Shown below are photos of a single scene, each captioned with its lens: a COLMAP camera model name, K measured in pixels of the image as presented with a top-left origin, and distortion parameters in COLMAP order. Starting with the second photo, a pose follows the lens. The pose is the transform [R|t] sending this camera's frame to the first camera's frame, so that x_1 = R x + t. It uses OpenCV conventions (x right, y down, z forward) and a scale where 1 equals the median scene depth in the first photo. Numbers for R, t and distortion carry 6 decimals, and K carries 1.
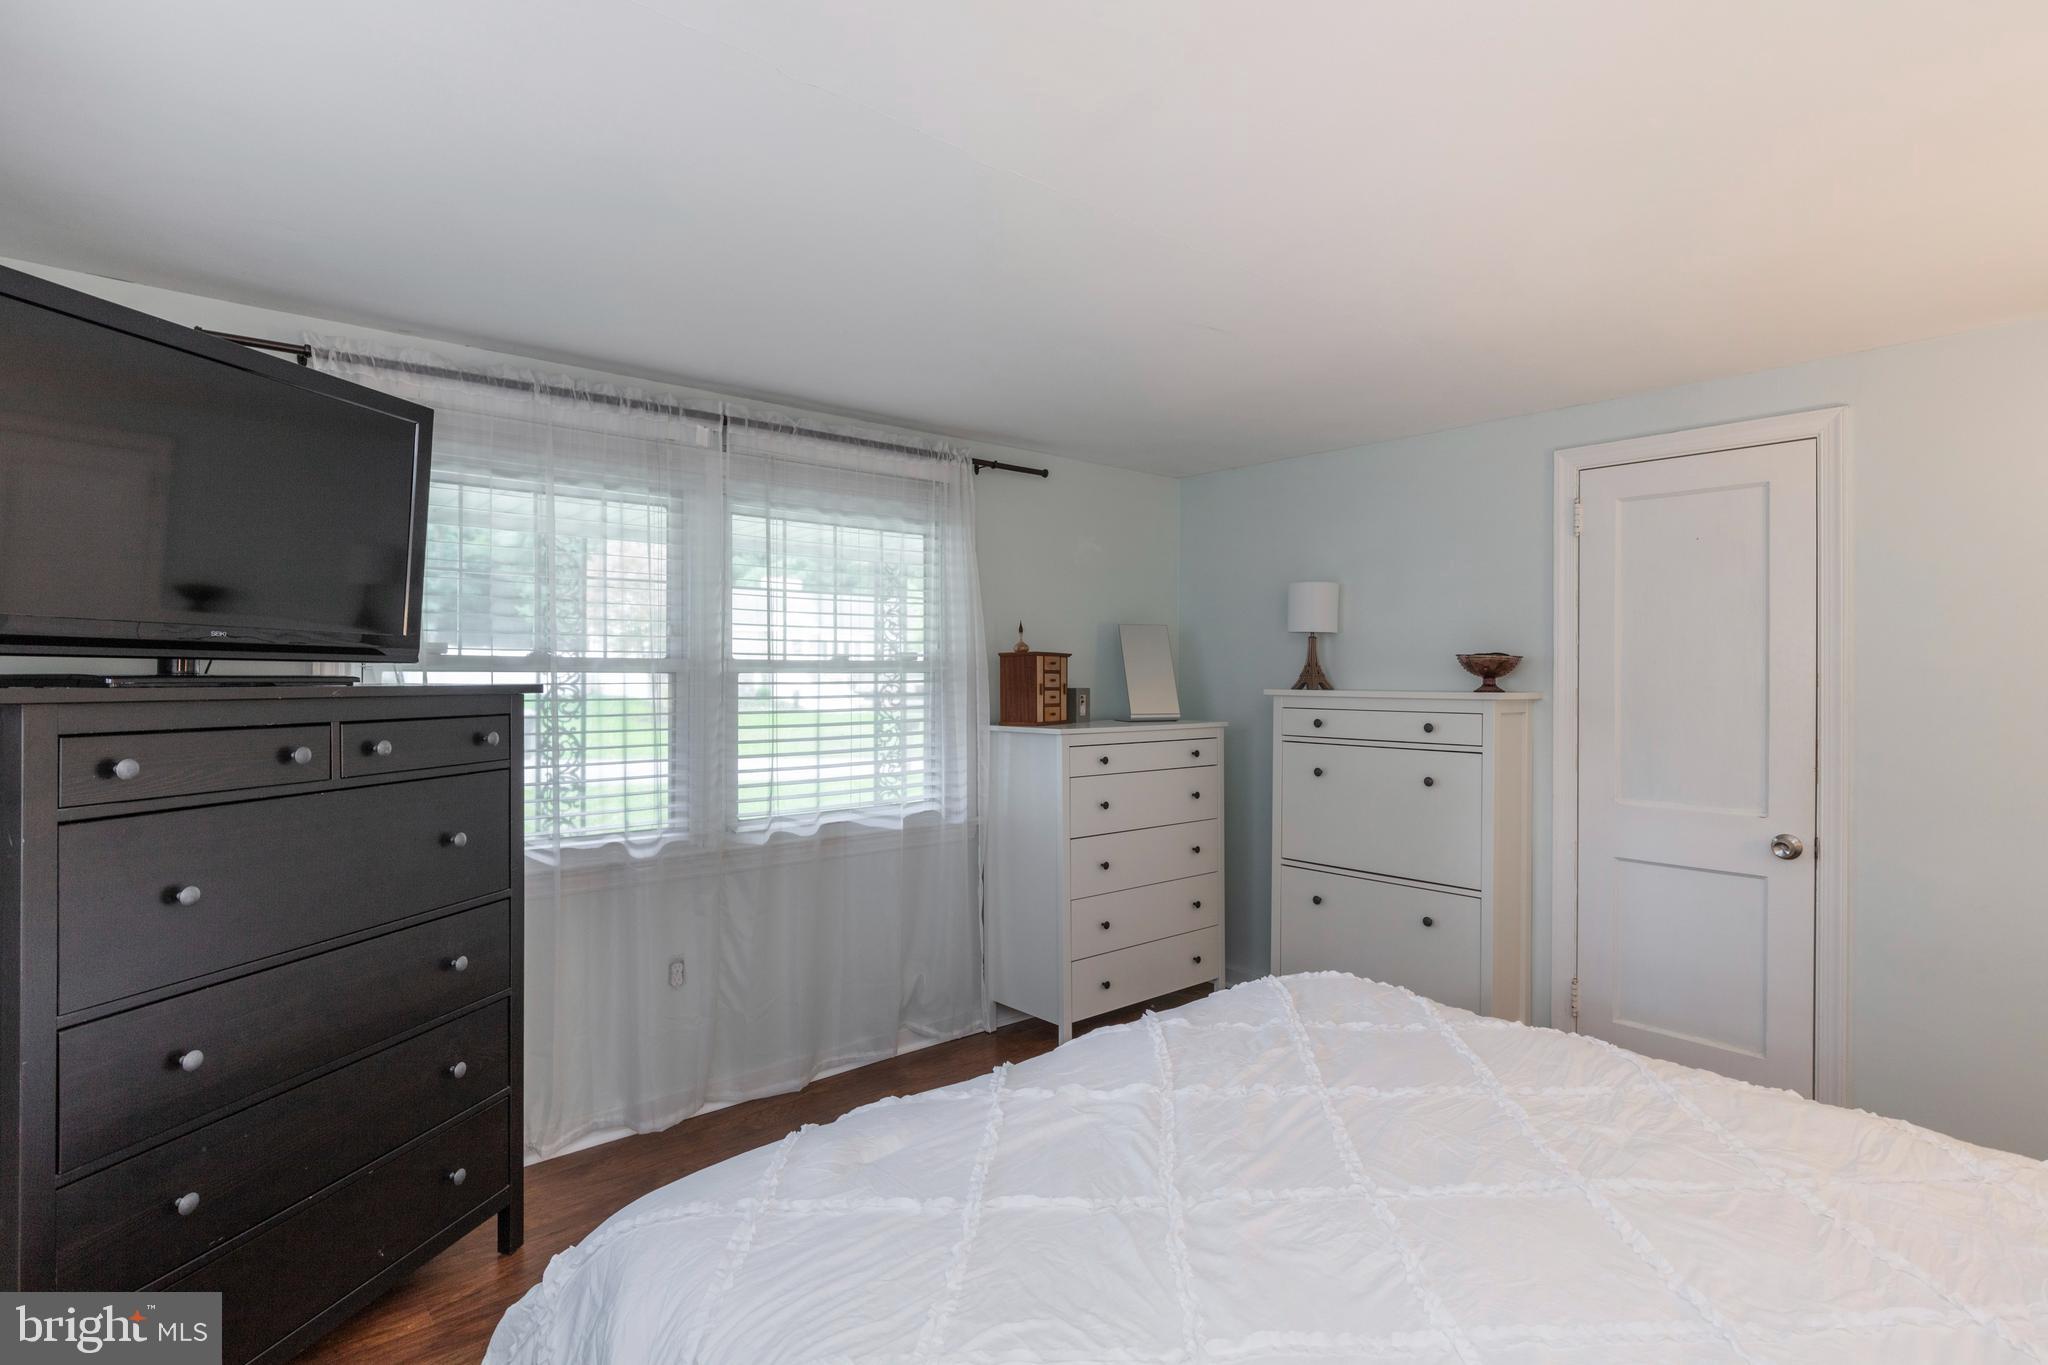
lens RADIAL K [[990.4, 0, 1021.3], [0, 990.4, 686.5], [0, 0, 1]] dist [-0.002323, -0.000227]
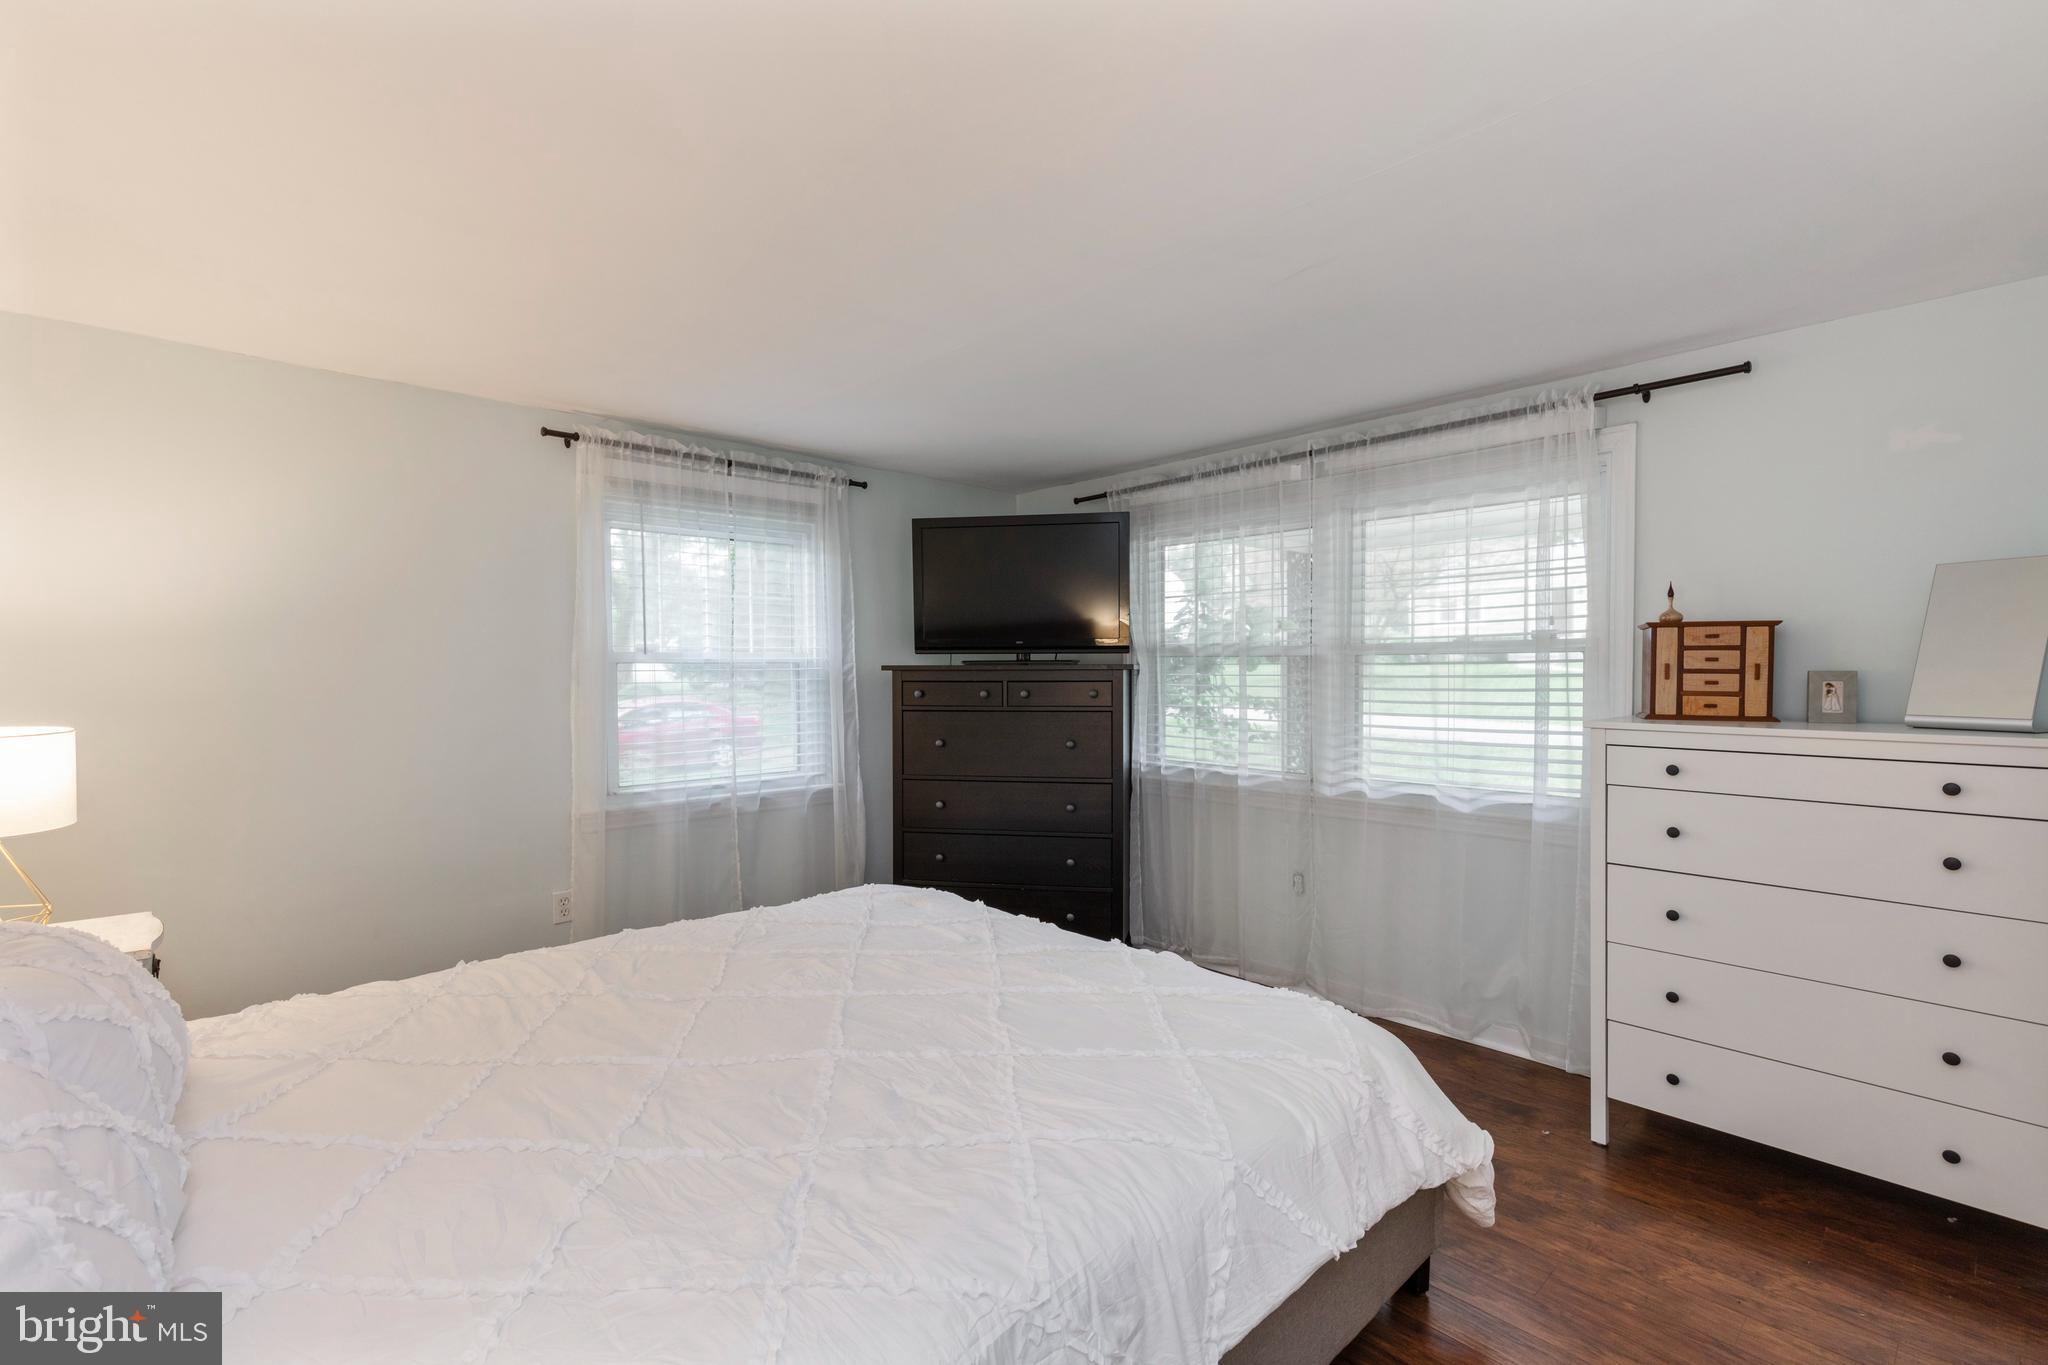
lens RADIAL K [[927.6, 0, 1022.9], [0, 927.6, 687.6], [0, 0, 1]] dist [0.001779, 0.000523]
pose [[0.040938, 0.028174, -0.998764, 0.812714], [0.000407, 0.999602, 0.028214, -0.005748], [0.999162, -0.001562, 0.040910, 0.547467]]
